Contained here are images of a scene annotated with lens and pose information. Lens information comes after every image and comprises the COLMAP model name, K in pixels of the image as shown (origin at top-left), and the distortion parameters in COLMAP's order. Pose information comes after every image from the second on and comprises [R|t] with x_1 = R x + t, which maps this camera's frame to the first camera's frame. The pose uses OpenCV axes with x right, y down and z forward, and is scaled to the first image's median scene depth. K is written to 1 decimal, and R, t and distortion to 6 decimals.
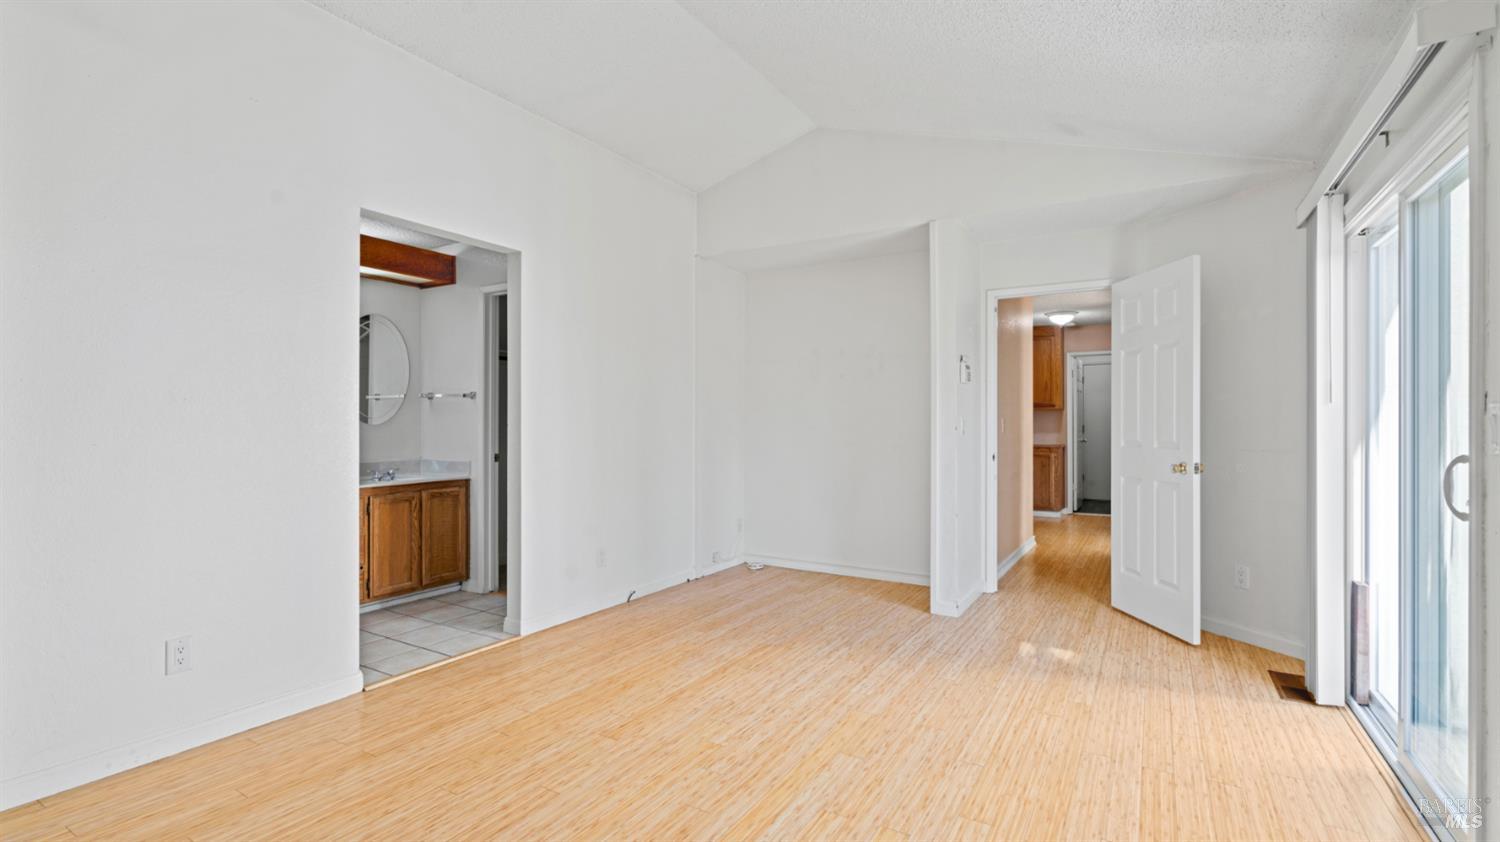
lens RADIAL K [[691.4, 0, 749.8], [0, 691.4, 420.0], [0, 0, 1]] dist [-0.009345, 0.001755]
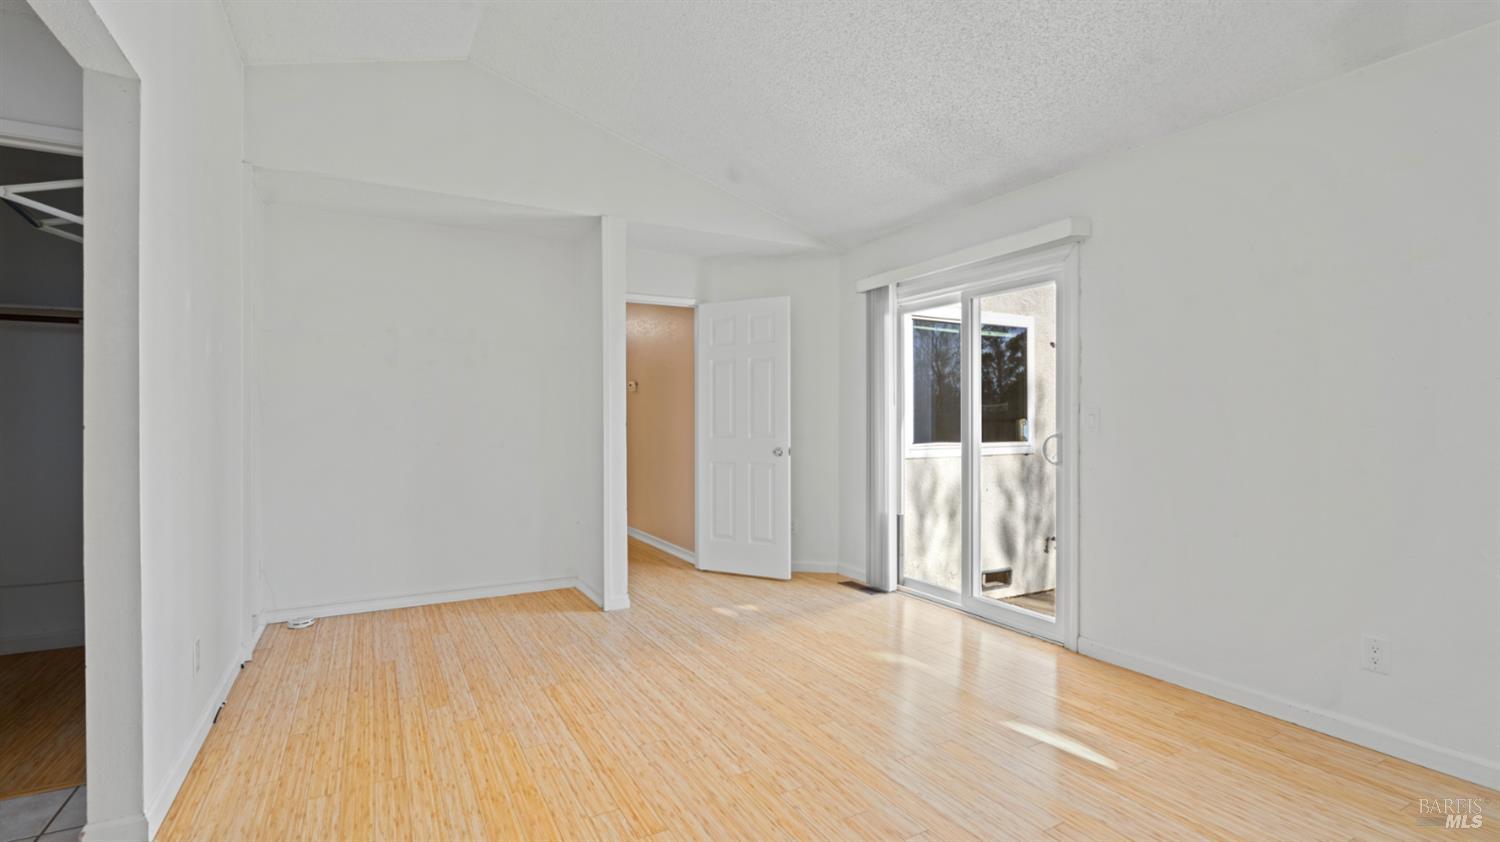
lens RADIAL K [[691.4, 0, 754.9], [0, 691.4, 423.3], [0, 0, 1]] dist [-0.009345, 0.001755]
pose [[0.480706, -0.008162, 0.876844, -0.601026], [-0.000183, 0.999956, 0.009408, 0.000761], [-0.876882, -0.004683, 0.480683, 0.399250]]
